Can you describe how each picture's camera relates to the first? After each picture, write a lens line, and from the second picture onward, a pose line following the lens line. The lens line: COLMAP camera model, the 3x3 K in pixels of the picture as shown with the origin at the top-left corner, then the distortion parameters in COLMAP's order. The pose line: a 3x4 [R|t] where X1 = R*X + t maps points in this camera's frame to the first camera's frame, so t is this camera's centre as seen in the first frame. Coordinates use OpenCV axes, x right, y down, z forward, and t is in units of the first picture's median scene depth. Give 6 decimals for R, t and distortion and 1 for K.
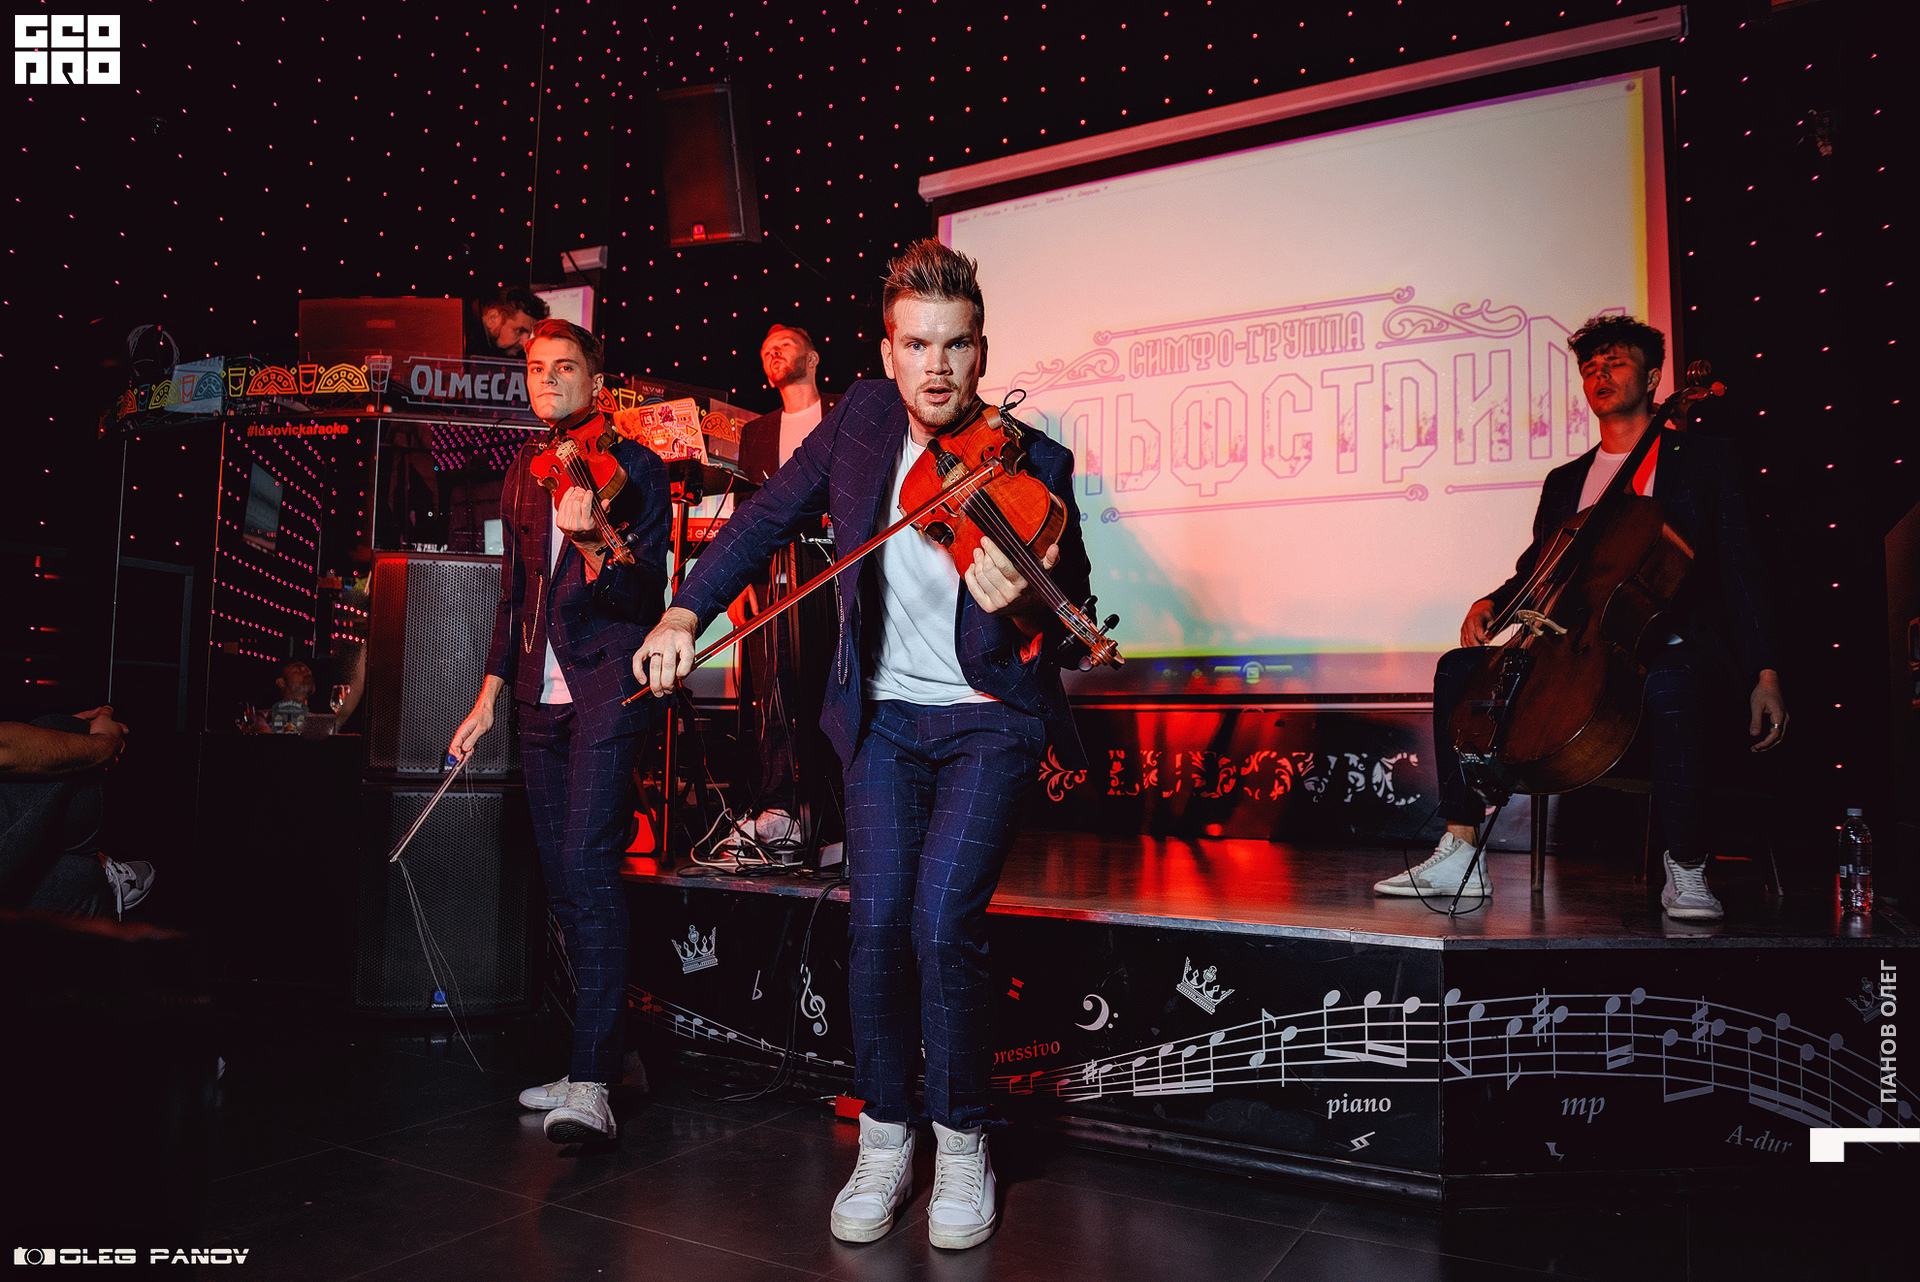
lens RADIAL K [[1294.6, 0, 959.2], [0, 1294.6, 654.3], [0, 0, 1]] dist [-0.033420, -0.003195]
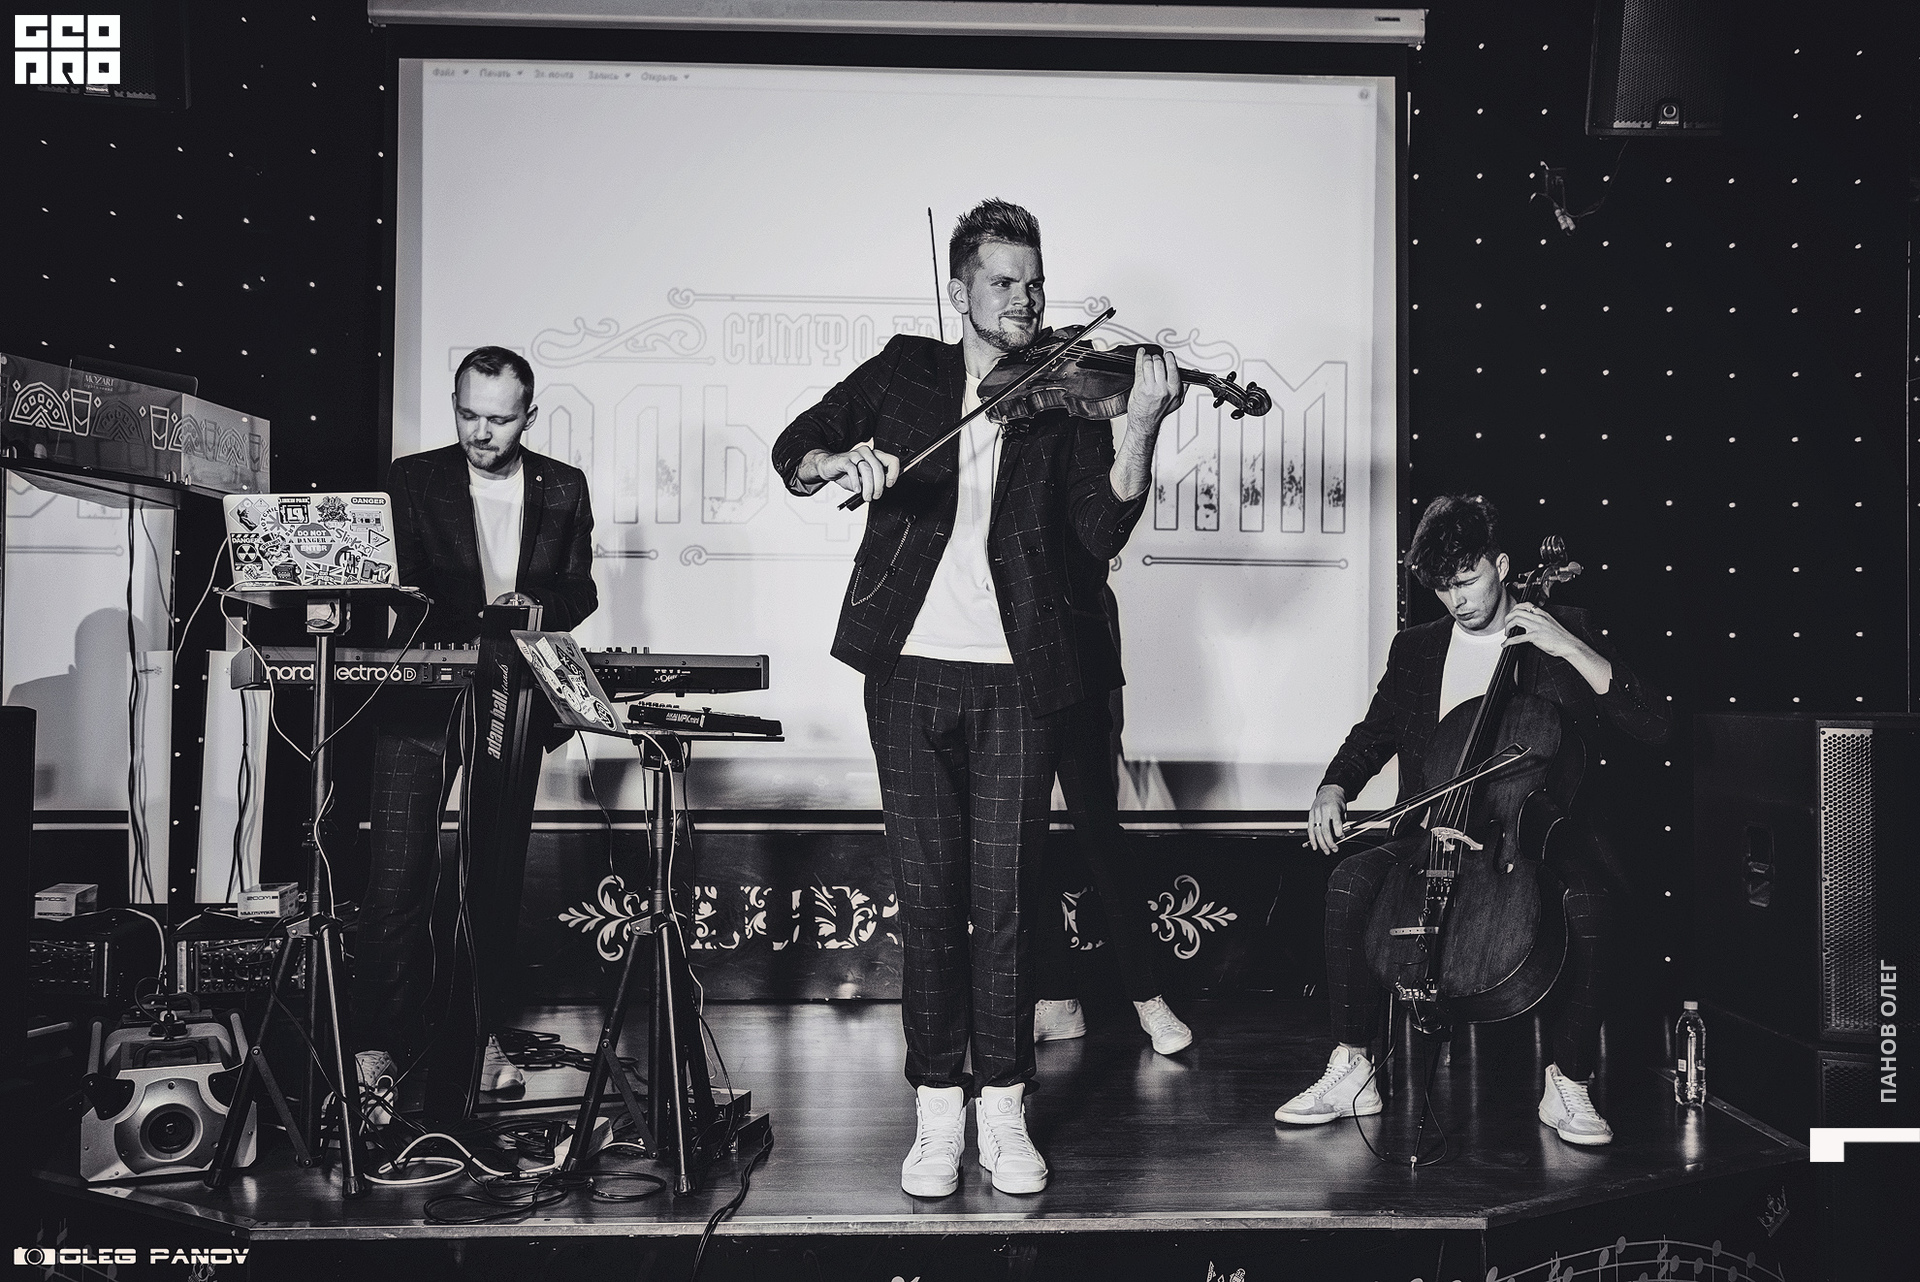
lens RADIAL K [[2065.9, 0, 961.0], [0, 2065.9, 637.1], [0, 0, 1]] dist [0.056734, 0.000000]
pose [[0.849904, -0.007228, 0.526889, -0.431112], [-0.029011, 0.997747, 0.060484, -0.164282], [-0.526139, -0.066691, 0.847780, -0.050610]]
